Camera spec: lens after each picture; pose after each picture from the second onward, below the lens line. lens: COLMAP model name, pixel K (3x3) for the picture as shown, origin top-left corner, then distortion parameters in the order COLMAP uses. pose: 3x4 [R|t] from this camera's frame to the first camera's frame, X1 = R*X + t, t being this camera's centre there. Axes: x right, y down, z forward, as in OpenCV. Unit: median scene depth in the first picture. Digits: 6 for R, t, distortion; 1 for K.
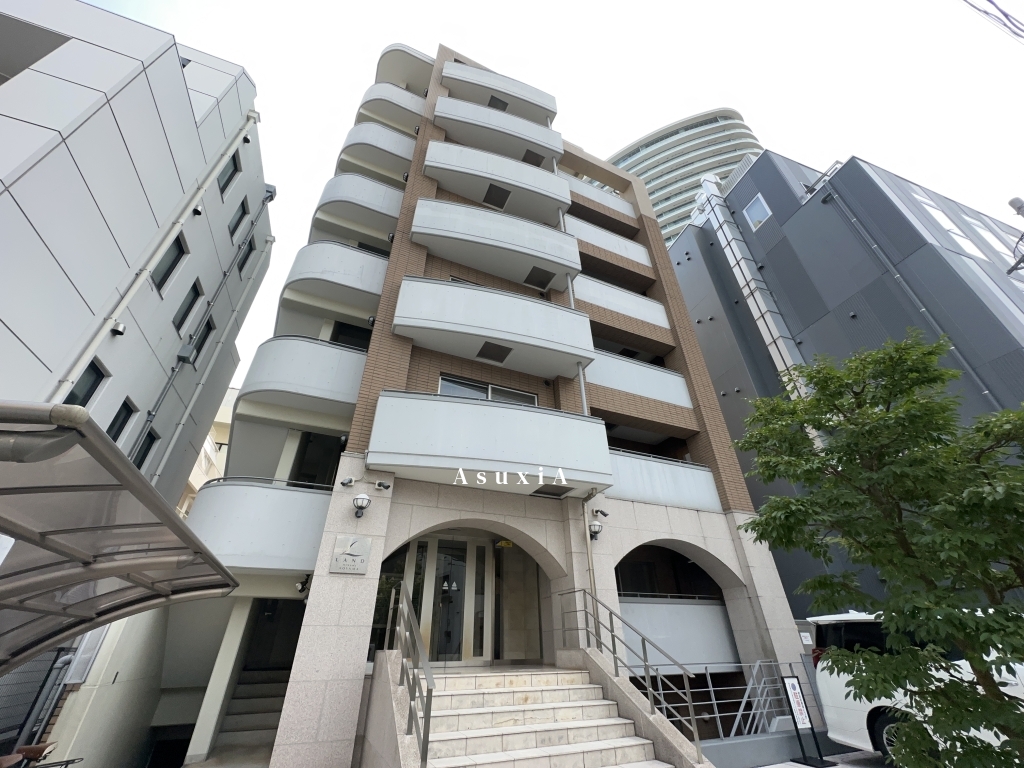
lens RADIAL K [[408.6, 0, 512.4], [0, 408.6, 382.4], [0, 0, 1]] dist [-0.002104, 0.000427]
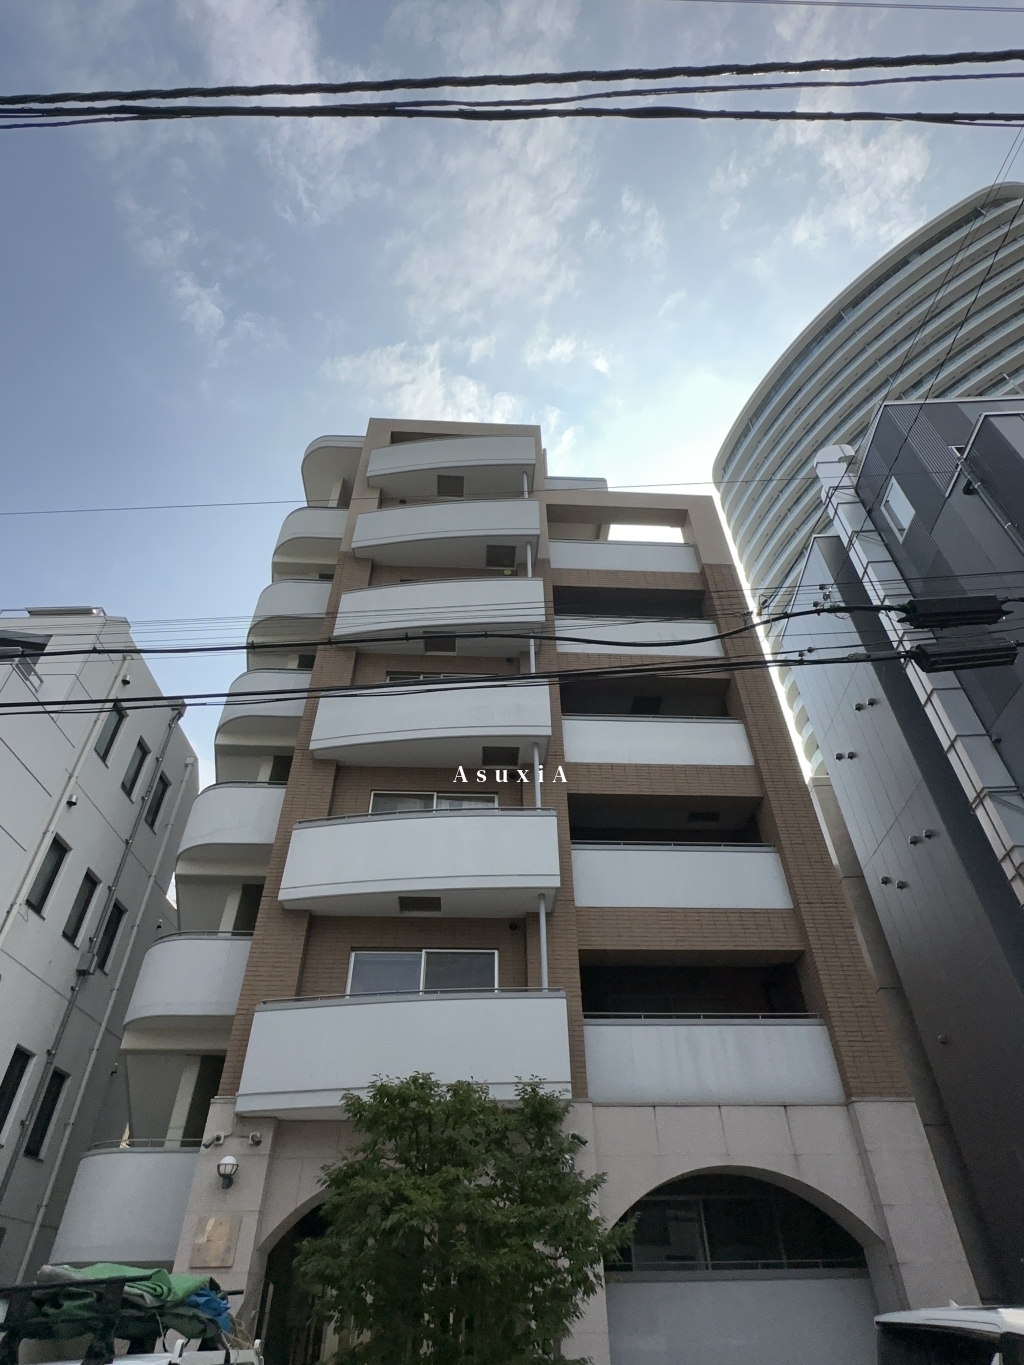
lens RADIAL K [[747.8, 0, 514.9], [0, 747.8, 679.8], [0, 0, 1]] dist [-0.004147, 0.001295]
pose [[0.933950, -0.238548, -0.266145, 0.644548], [0.198210, 0.965356, -0.169705, -0.227765], [0.297407, 0.105744, 0.948877, -0.283166]]
